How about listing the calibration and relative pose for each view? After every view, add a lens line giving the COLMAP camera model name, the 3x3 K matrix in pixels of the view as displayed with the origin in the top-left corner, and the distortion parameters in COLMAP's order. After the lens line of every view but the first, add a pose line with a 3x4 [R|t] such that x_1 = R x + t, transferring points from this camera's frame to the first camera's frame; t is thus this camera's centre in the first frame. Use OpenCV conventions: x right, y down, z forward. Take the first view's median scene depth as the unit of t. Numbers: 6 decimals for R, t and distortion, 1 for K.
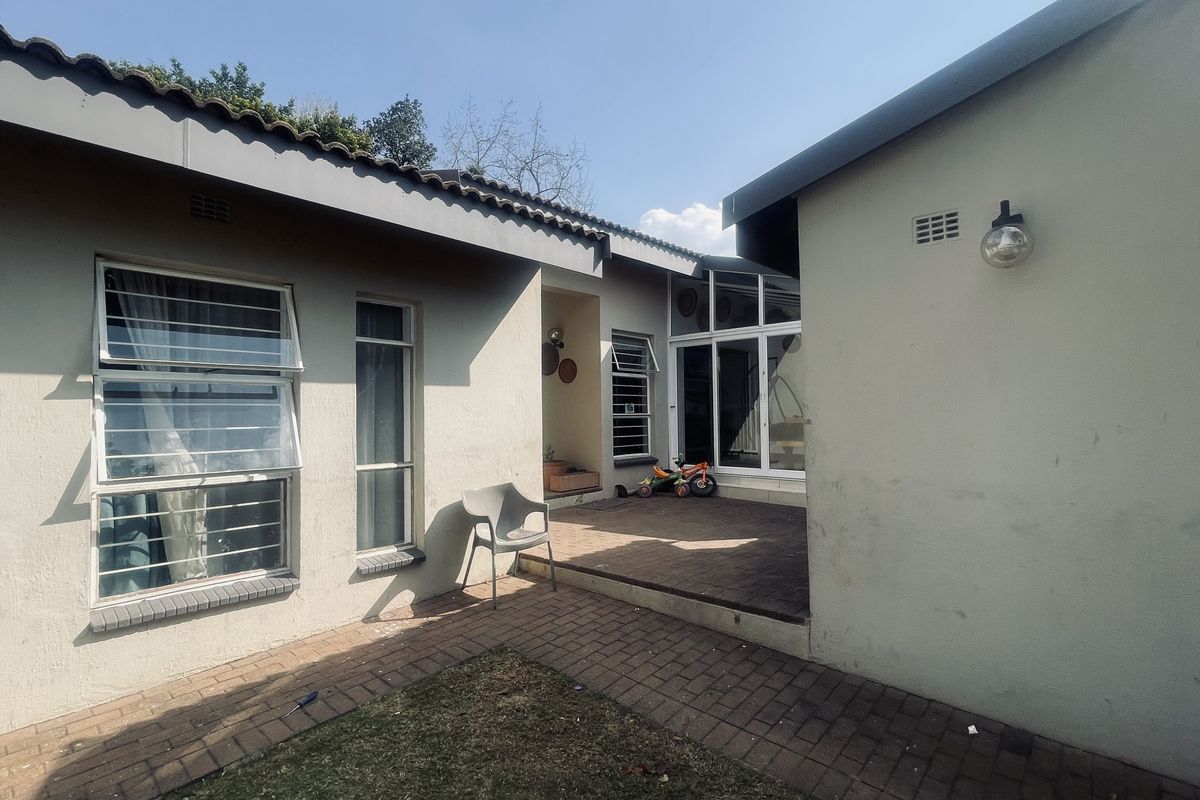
lens RADIAL K [[578.2, 0, 582.7], [0, 578.2, 397.7], [0, 0, 1]] dist [-0.000051, 0.000818]
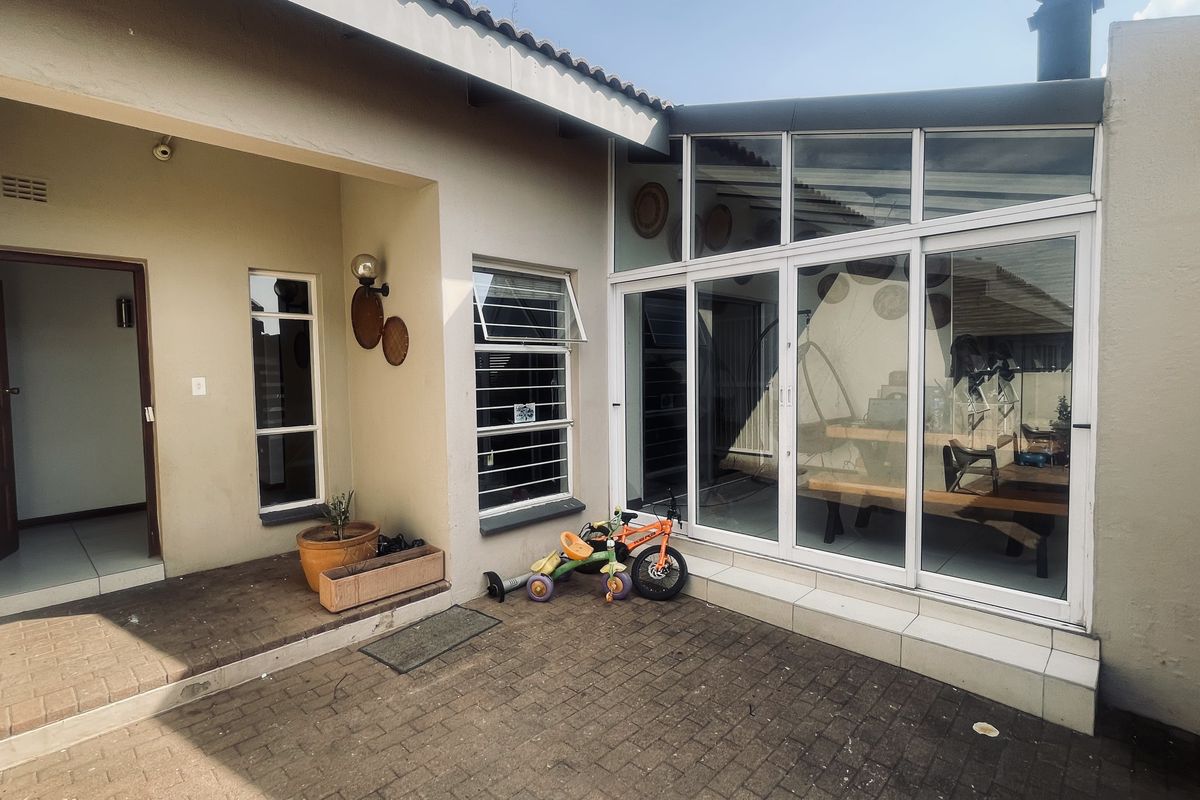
lens RADIAL K [[578.2, 0, 590.9], [0, 578.2, 397.3], [0, 0, 1]] dist [-0.000051, 0.000818]
pose [[0.999887, -0.000990, -0.014998, 0.149470], [0.002169, 0.996891, 0.078758, -0.036042], [0.014873, -0.078781, 0.996781, 0.493056]]
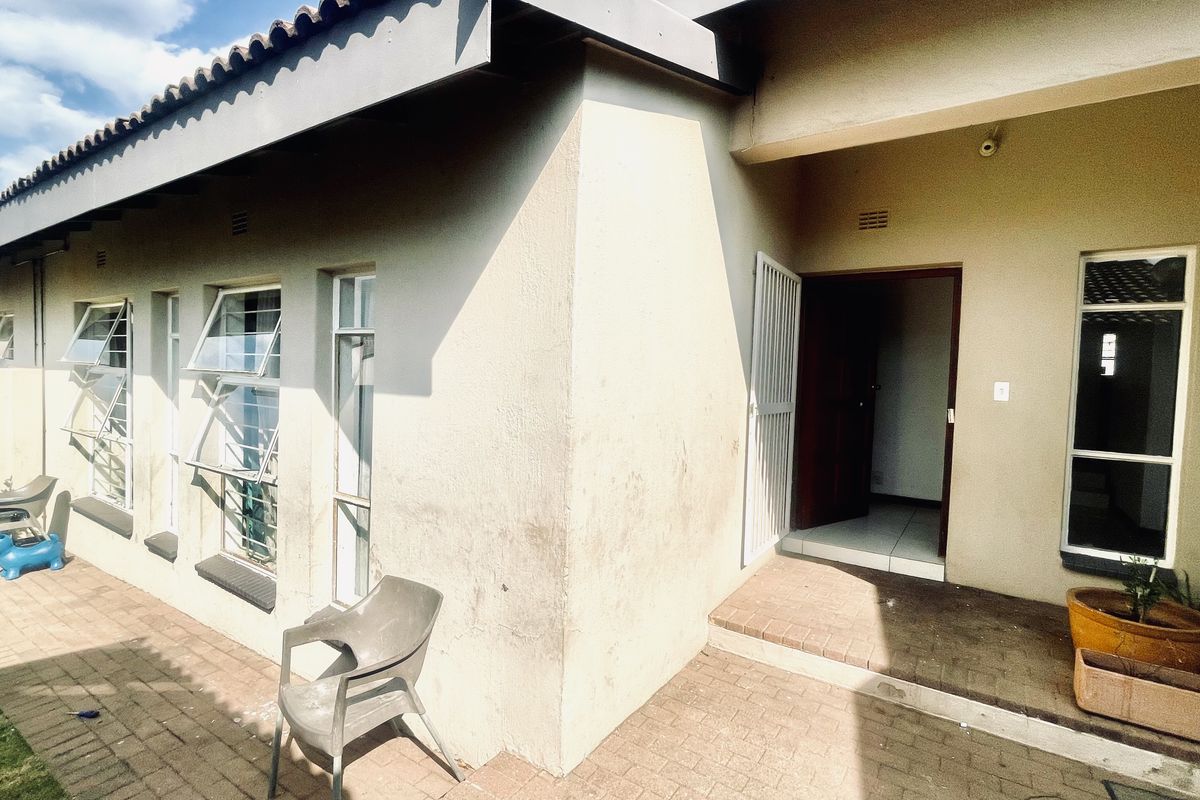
lens RADIAL K [[578.2, 0, 591.7], [0, 578.2, 396.6], [0, 0, 1]] dist [-0.000051, 0.000818]
pose [[0.144750, 0.061547, -0.987552, 0.207452], [-0.003471, 0.998089, 0.061695, -0.030354], [0.989462, -0.005503, 0.144687, 0.591917]]
